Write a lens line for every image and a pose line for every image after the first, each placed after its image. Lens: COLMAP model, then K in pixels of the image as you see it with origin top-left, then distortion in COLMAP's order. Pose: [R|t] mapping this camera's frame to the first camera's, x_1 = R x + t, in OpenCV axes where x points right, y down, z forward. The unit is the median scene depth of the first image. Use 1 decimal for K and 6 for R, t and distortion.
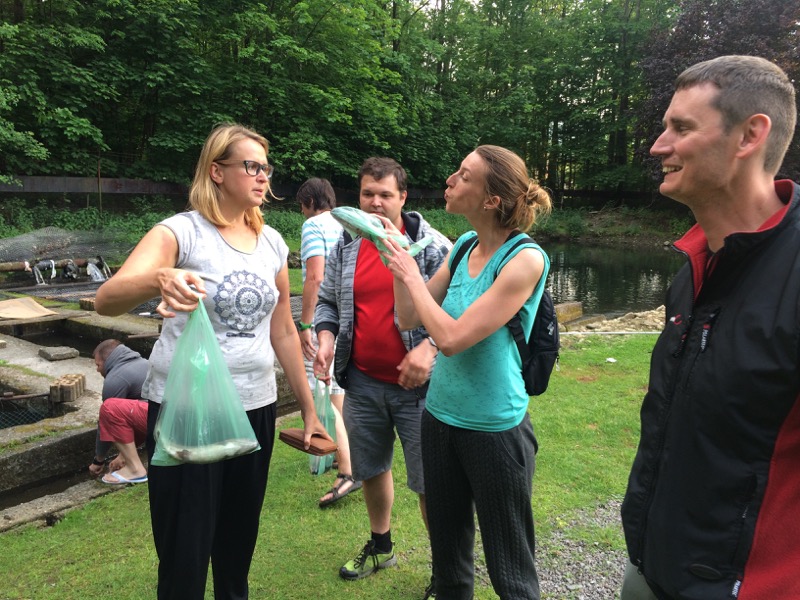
lens RADIAL K [[701.6, 0, 419.8], [0, 701.6, 301.6], [0, 0, 1]] dist [0.092467, -0.138052]
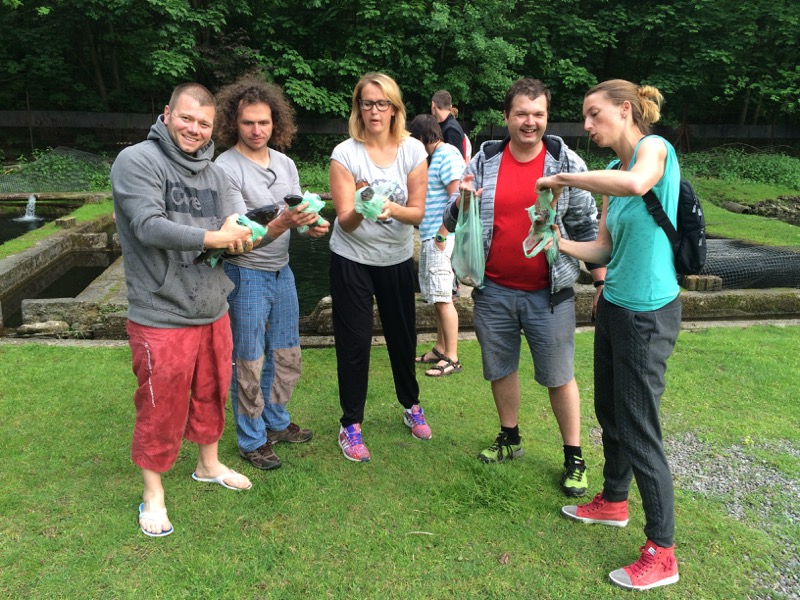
lens RADIAL K [[701.6, 0, 419.8], [0, 701.6, 301.6], [0, 0, 1]] dist [0.092467, -0.138052]
pose [[0.727450, 0.148162, -0.669974, 0.136226], [-0.101956, 0.988910, 0.107991, 0.007449], [0.678544, -0.010251, 0.734488, 0.023280]]
